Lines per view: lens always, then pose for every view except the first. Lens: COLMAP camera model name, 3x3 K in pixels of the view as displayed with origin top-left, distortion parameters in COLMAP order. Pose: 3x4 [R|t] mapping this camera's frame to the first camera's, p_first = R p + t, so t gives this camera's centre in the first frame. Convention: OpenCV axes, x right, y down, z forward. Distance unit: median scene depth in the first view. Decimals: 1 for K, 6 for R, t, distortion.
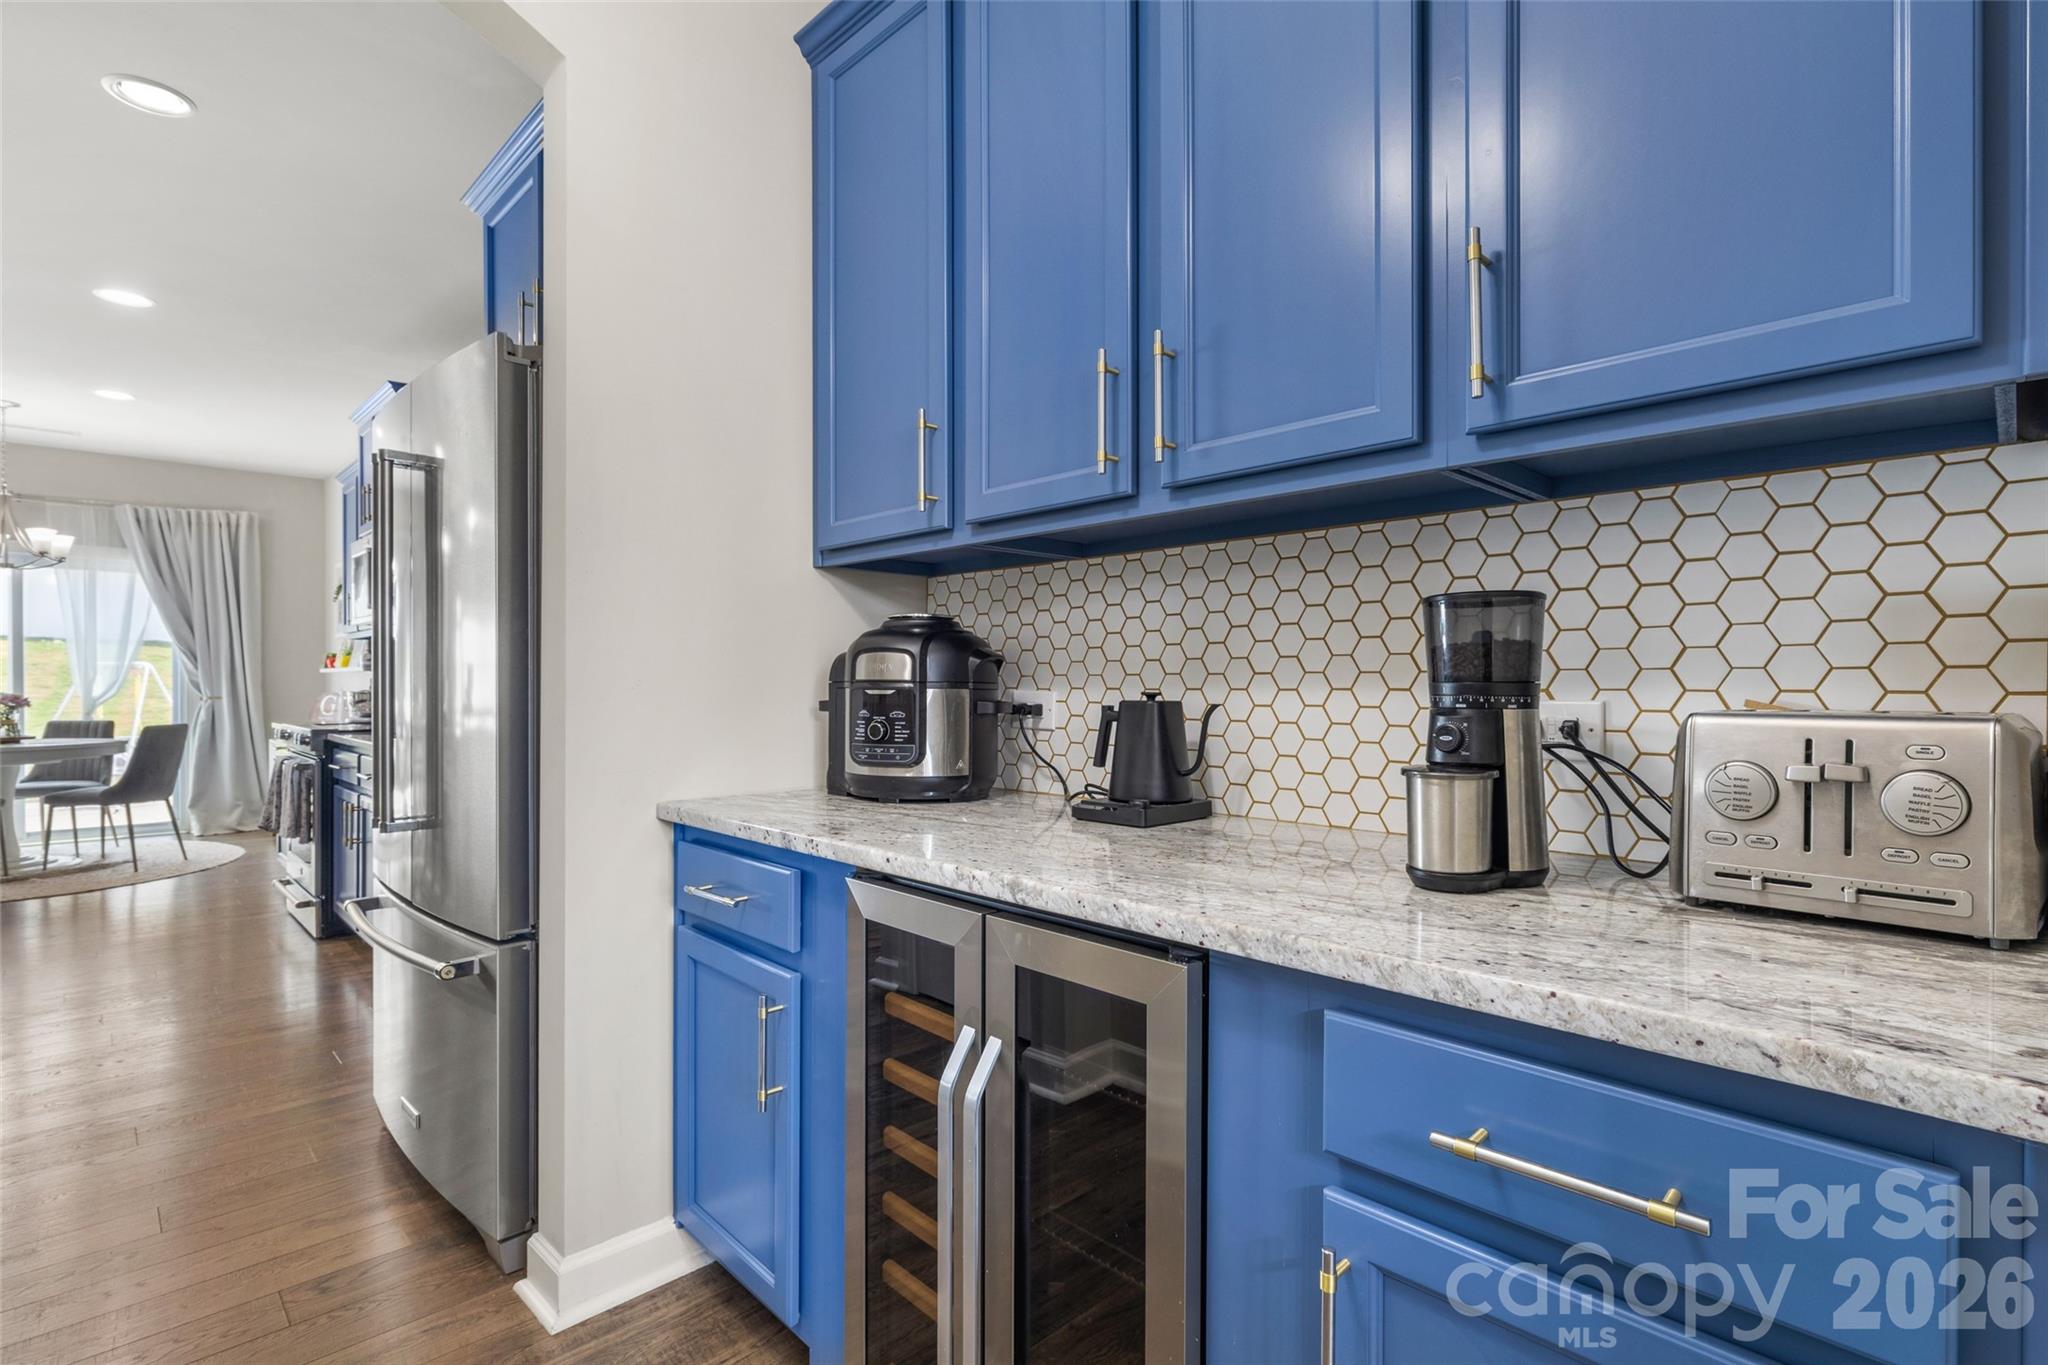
lens RADIAL K [[965.7, 0, 1025.9], [0, 965.7, 688.1], [0, 0, 1]] dist [-0.014691, 0.000712]
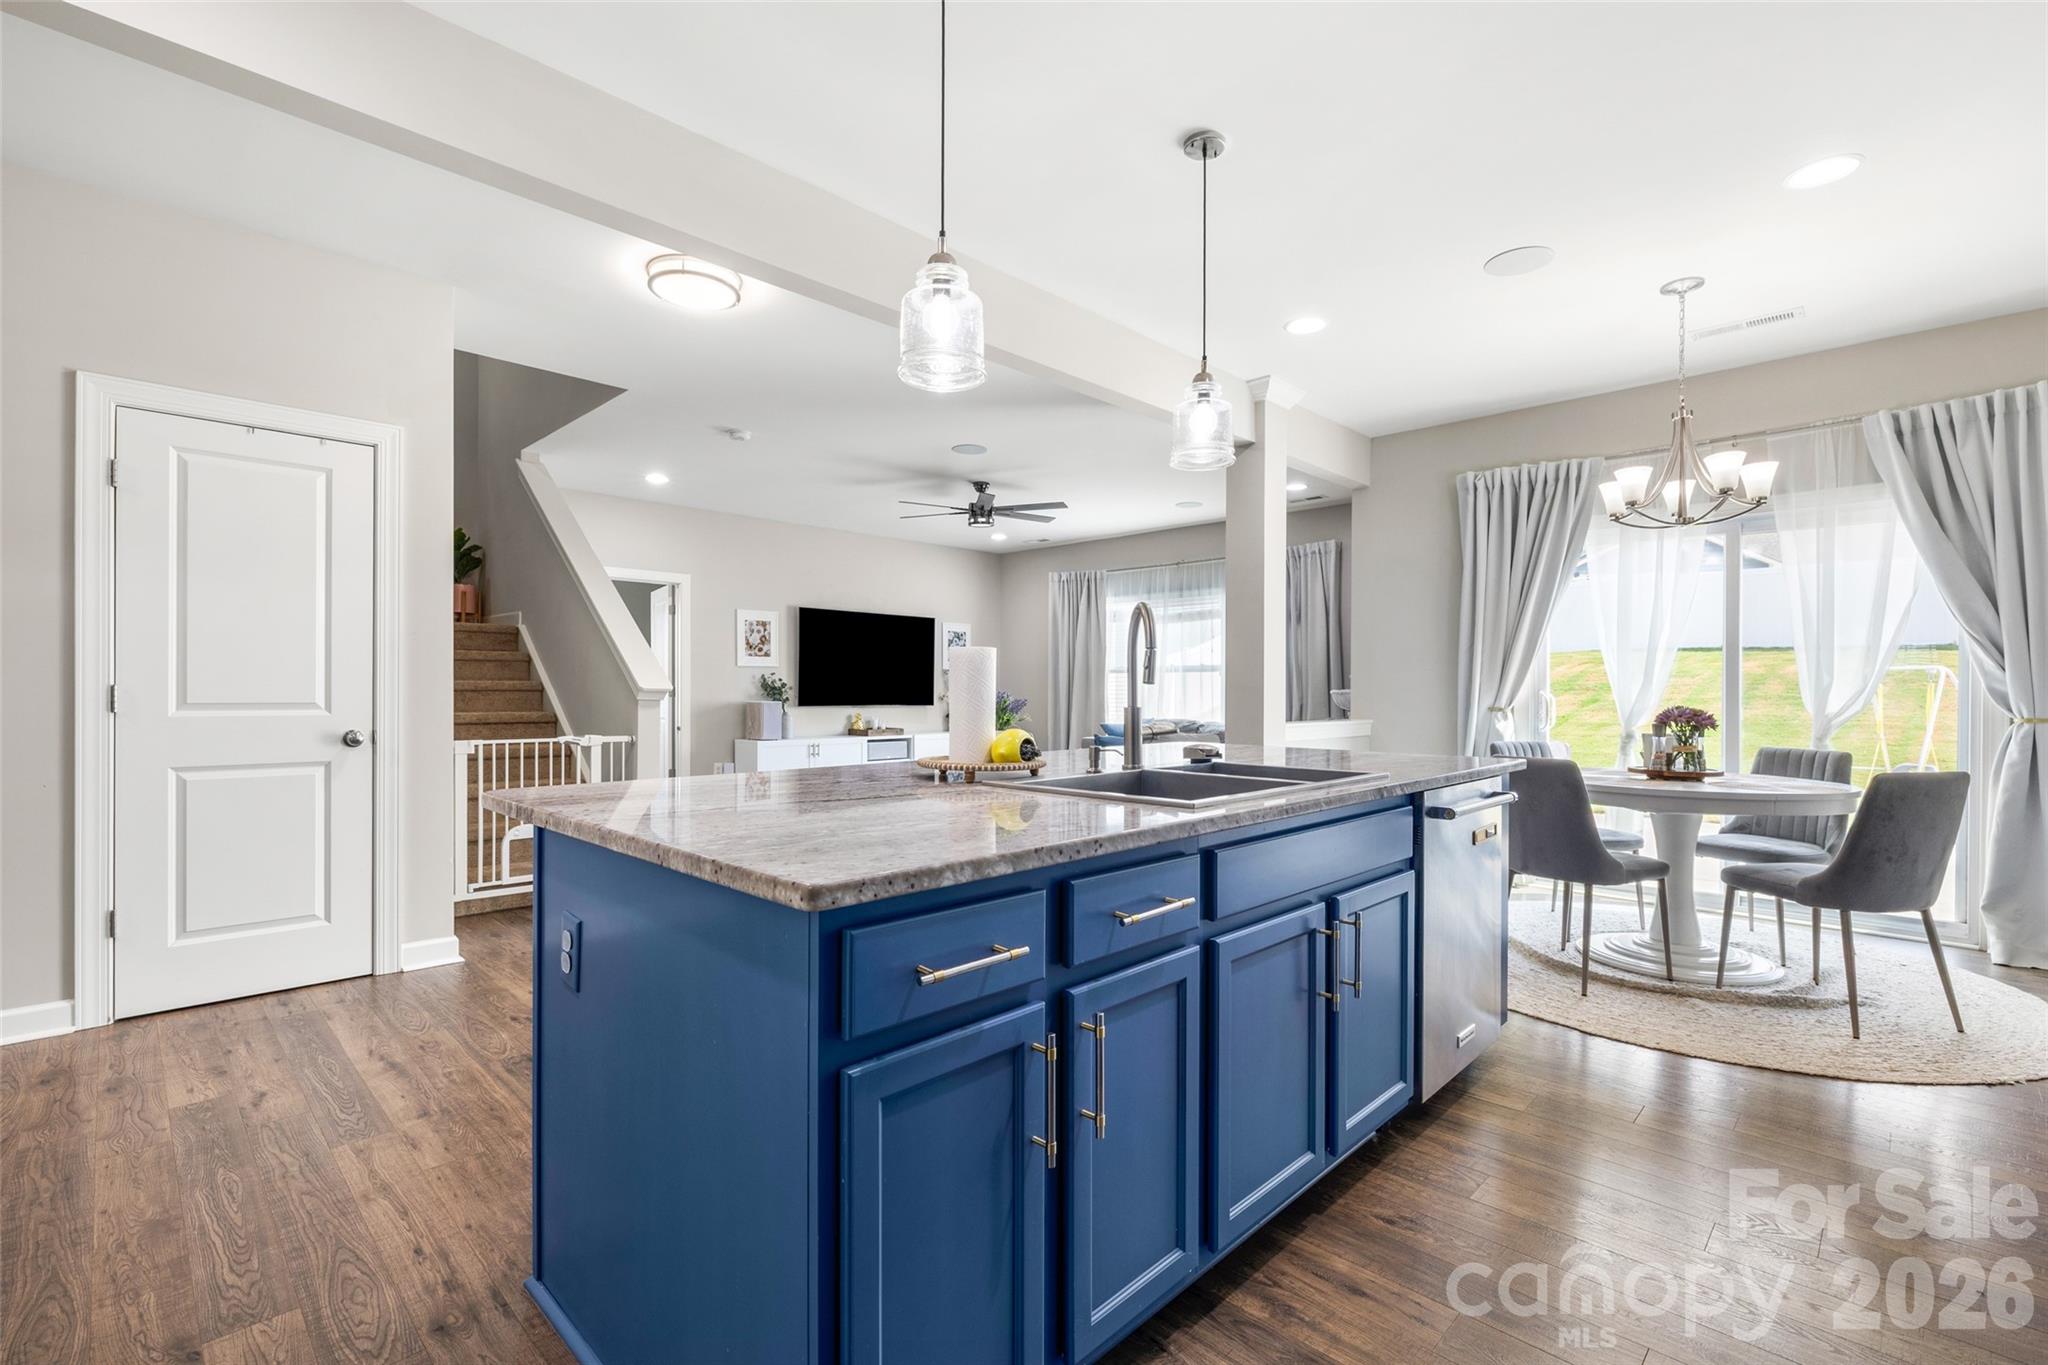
lens RADIAL K [[918.9, 0, 1026.6], [0, 918.9, 690.8], [0, 0, 1]] dist [-0.007800, 0.000686]
pose [[0.010907, 0.005809, -0.999924, -0.362437], [-0.011107, 0.999922, 0.005688, -0.005291], [0.999879, 0.011044, 0.010971, 0.452201]]
